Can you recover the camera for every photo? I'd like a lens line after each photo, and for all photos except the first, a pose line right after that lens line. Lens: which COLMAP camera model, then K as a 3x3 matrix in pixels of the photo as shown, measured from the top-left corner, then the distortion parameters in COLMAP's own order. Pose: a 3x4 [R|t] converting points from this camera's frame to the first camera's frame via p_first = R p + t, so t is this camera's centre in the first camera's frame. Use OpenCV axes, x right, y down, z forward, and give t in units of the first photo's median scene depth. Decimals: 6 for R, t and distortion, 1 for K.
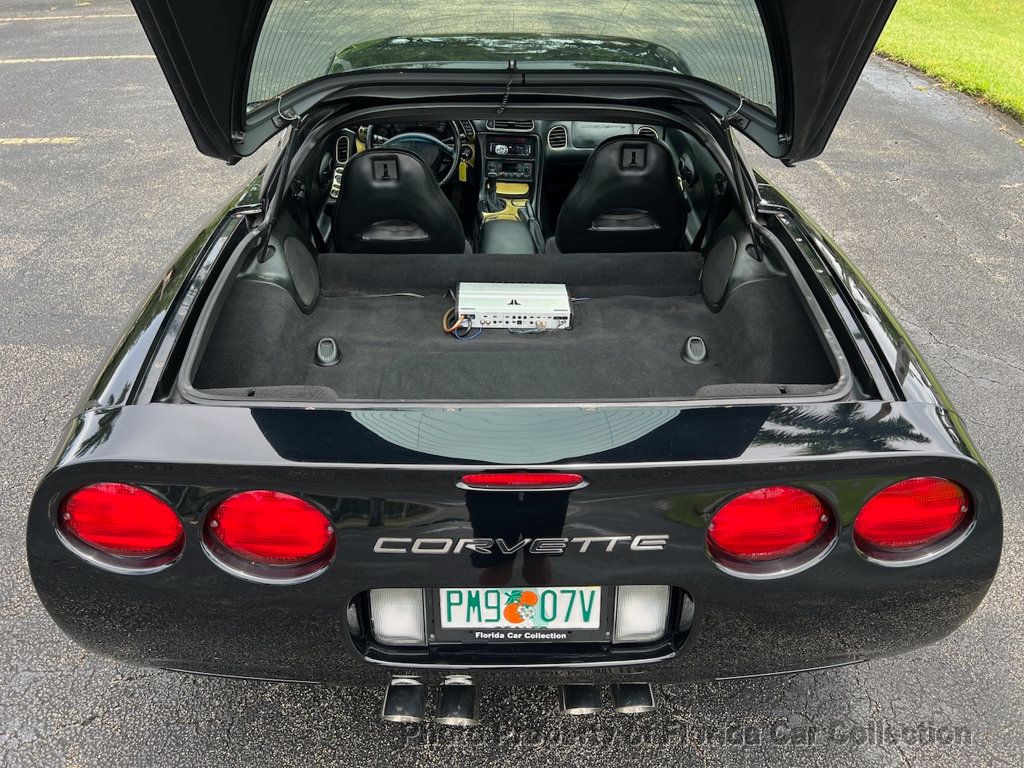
lens RADIAL K [[773.3, 0, 516.2], [0, 773.3, 391.7], [0, 0, 1]] dist [0.052365, -0.059098]
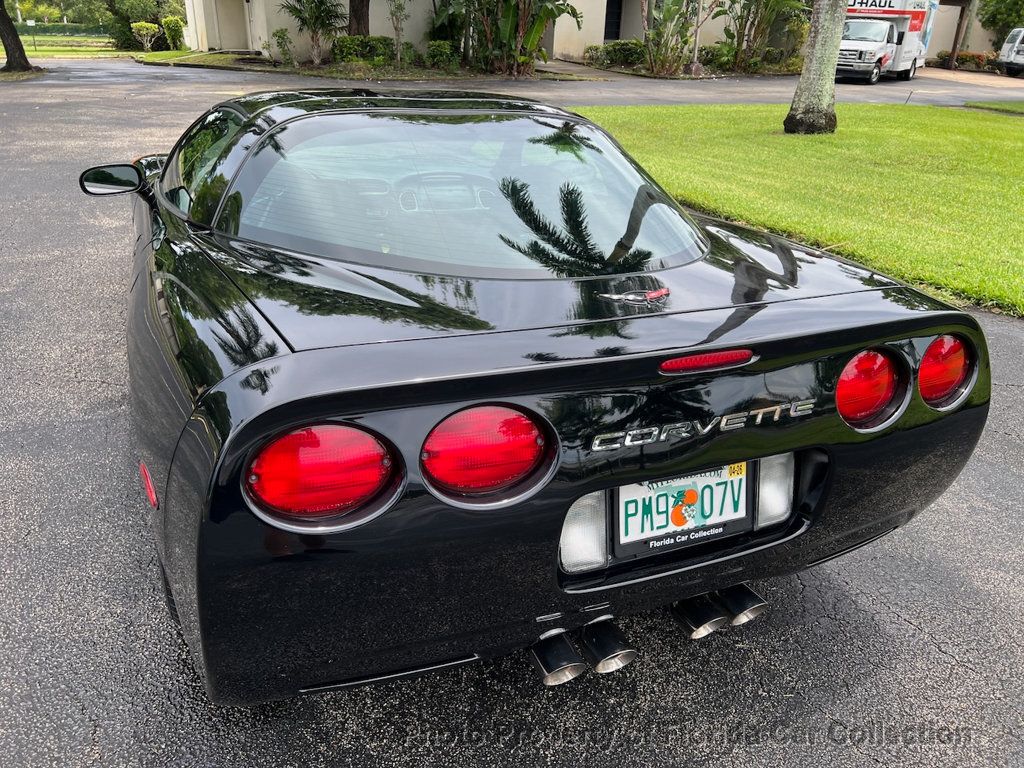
lens RADIAL K [[773.3, 0, 506.7], [0, 773.3, 390.5], [0, 0, 1]] dist [0.052365, -0.059098]
pose [[0.919755, -0.125910, 0.371748, -0.581772], [0.188533, 0.972451, -0.137090, 0.219591], [-0.344246, 0.196176, 0.918156, 0.084712]]
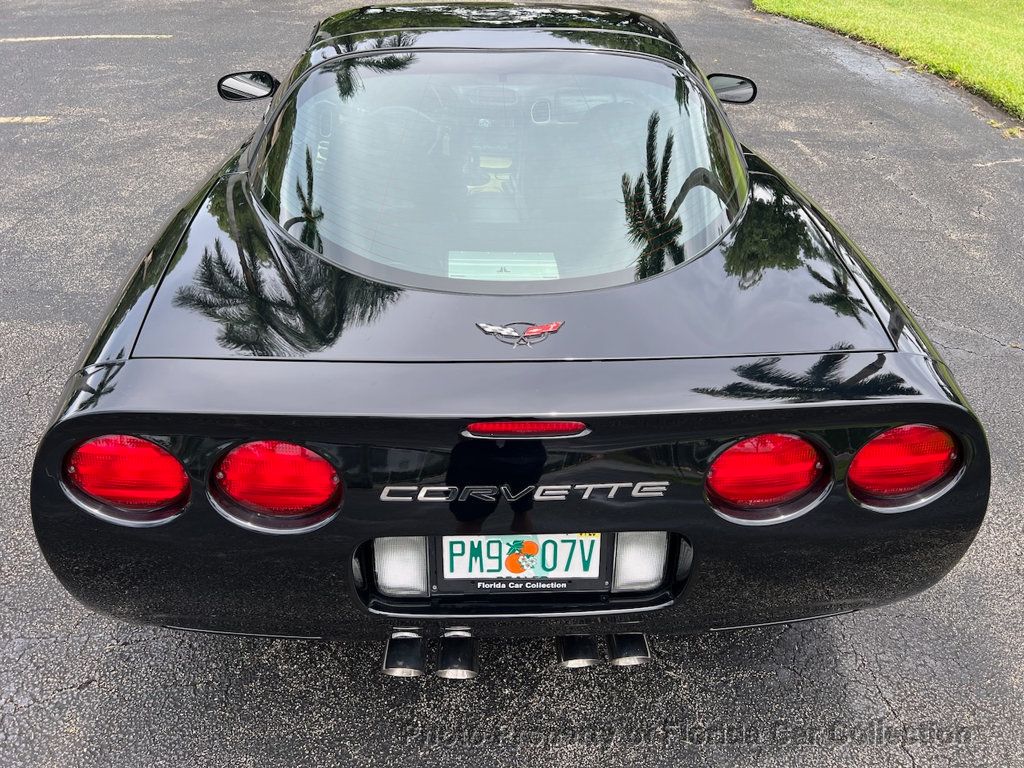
lens RADIAL K [[773.3, 0, 506.5], [0, 773.3, 390.0], [0, 0, 1]] dist [0.052365, -0.059098]
pose [[0.999743, -0.006073, 0.021863, -0.035063], [0.005812, 0.999911, 0.011982, 0.045523], [-0.021933, -0.011852, 0.999689, -0.012706]]
